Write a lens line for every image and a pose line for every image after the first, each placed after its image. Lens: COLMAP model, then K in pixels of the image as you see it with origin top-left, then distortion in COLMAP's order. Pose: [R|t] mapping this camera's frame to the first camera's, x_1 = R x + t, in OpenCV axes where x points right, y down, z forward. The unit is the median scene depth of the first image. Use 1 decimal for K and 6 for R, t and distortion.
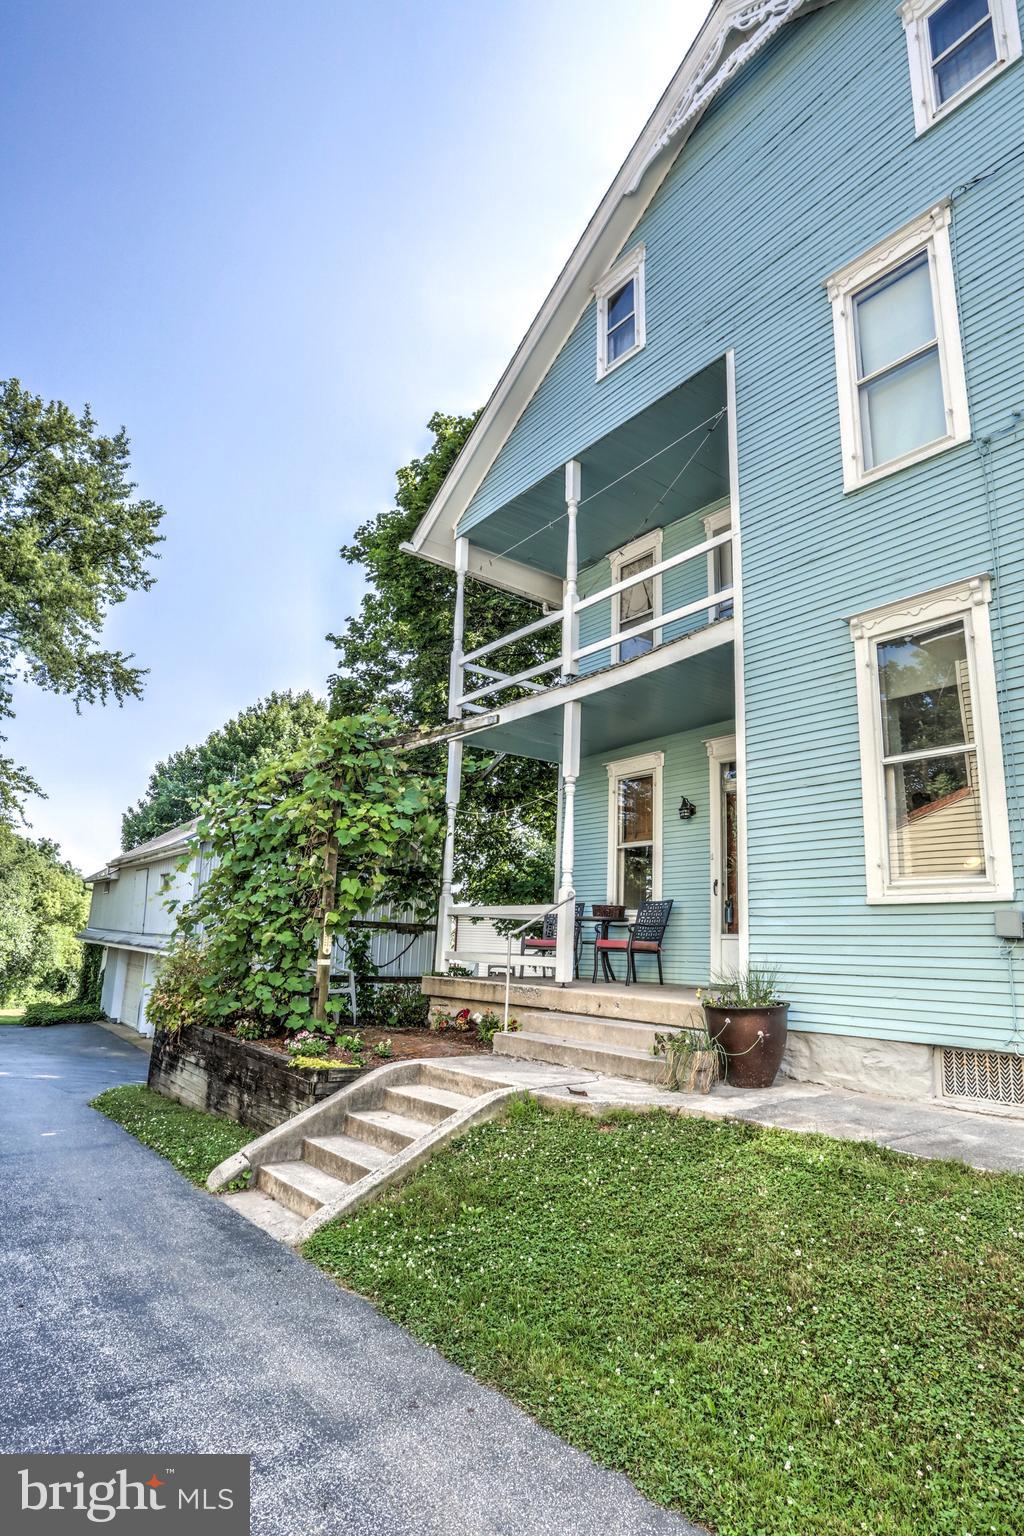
lens RADIAL K [[819.2, 0, 512.0], [0, 819.2, 768.0], [0, 0, 1]] dist [-0.028321, -0.000185]
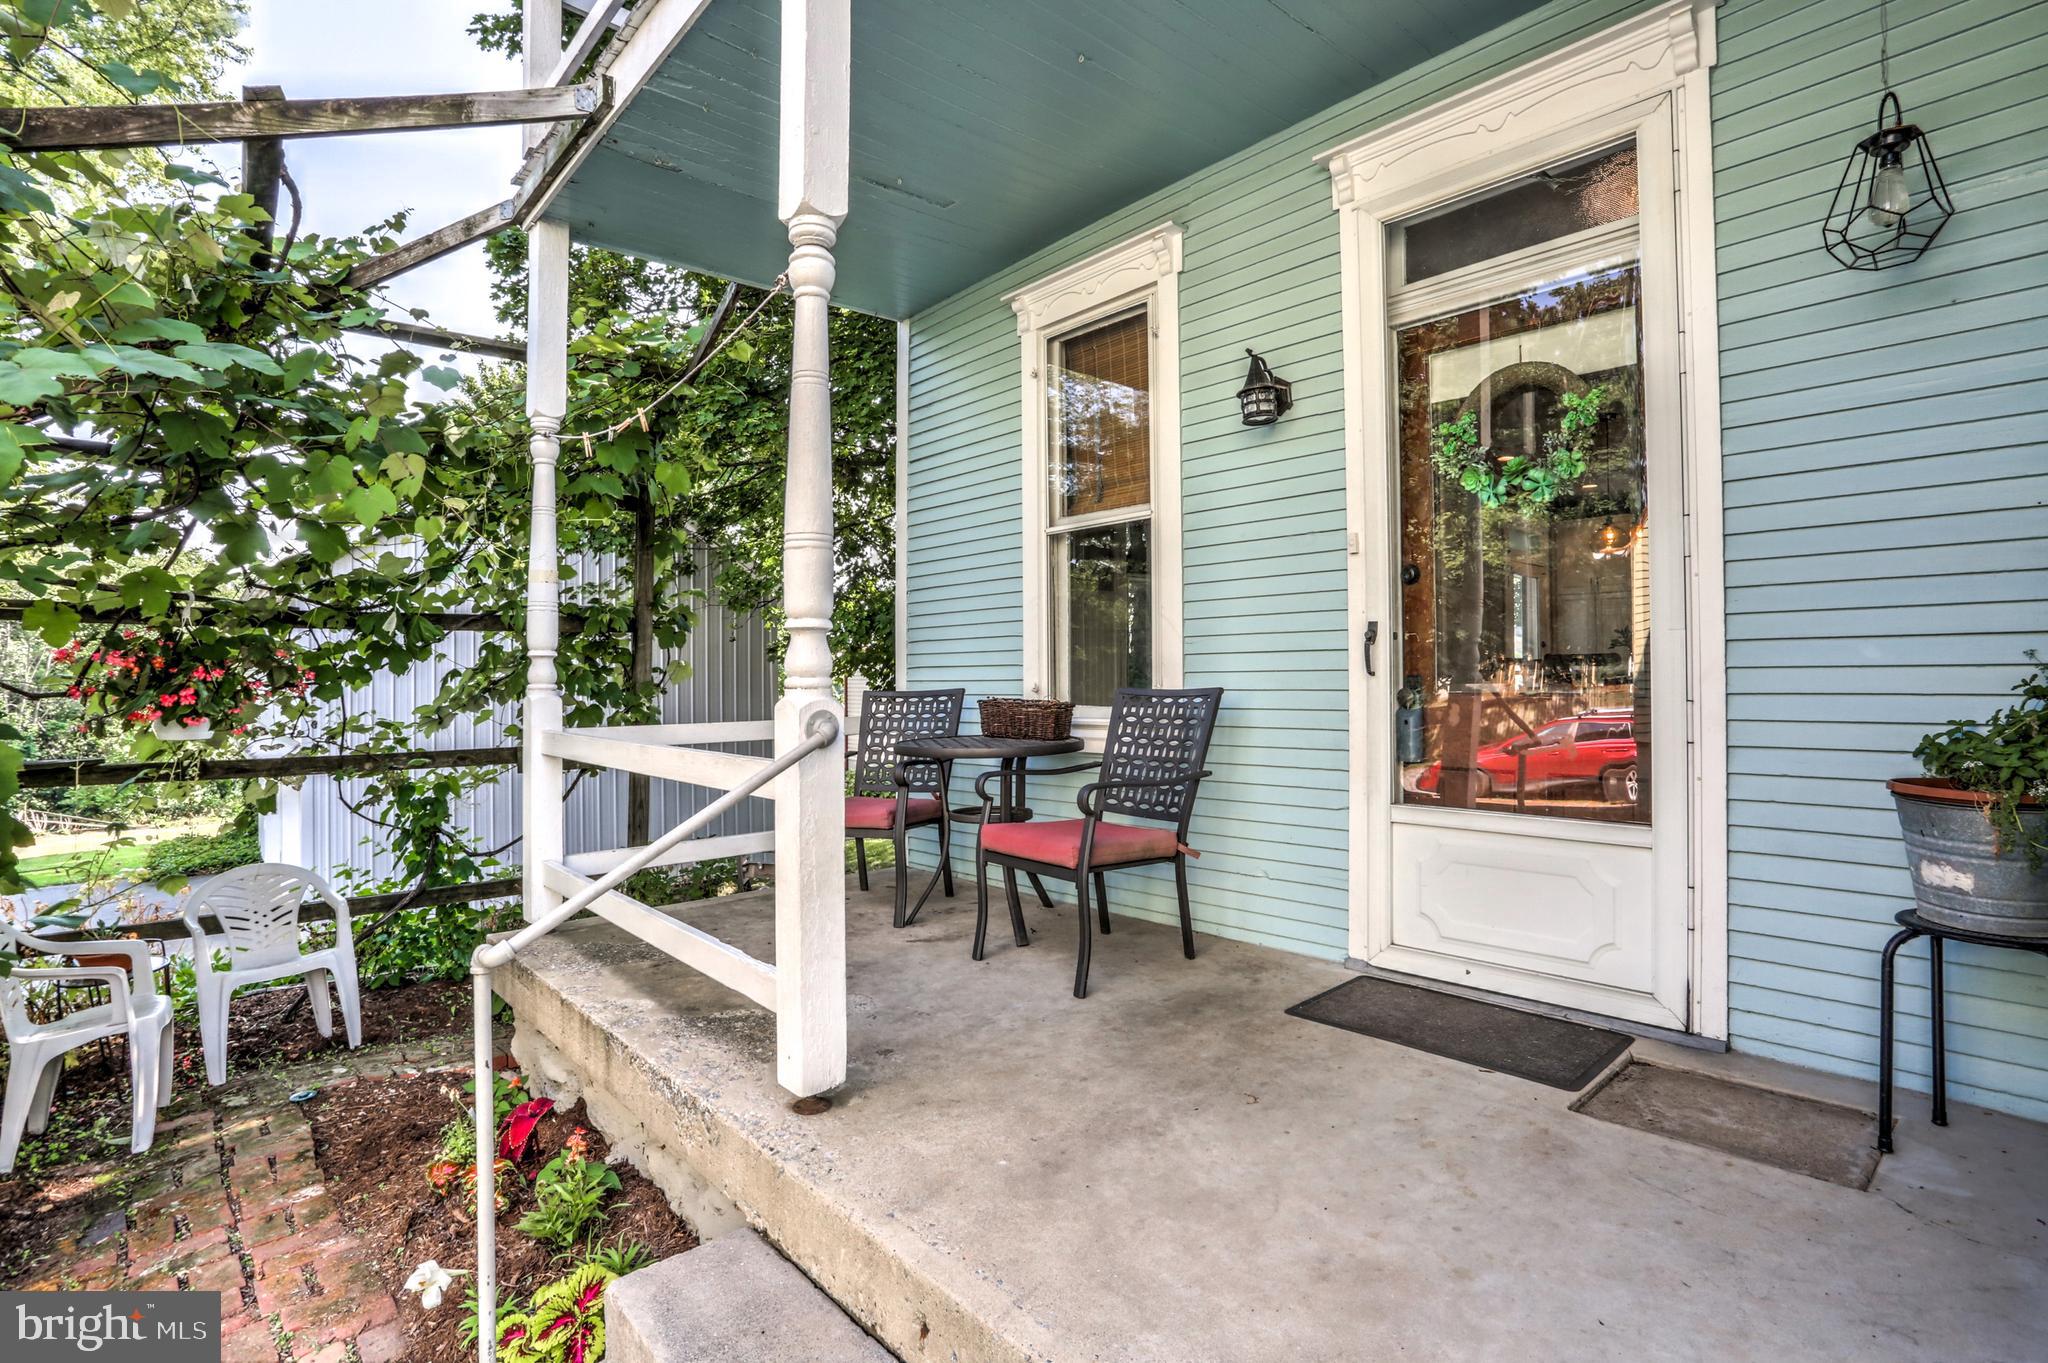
lens RADIAL K [[1015.2, 0, 1024.0], [0, 1015.2, 681.5], [0, 0, 1]] dist [0.000552, 0.000318]
pose [[0.996462, -0.051483, 0.066428, 0.033497], [0.035761, 0.975019, 0.219226, 0.024665], [-0.076055, -0.216074, 0.973410, 0.219429]]
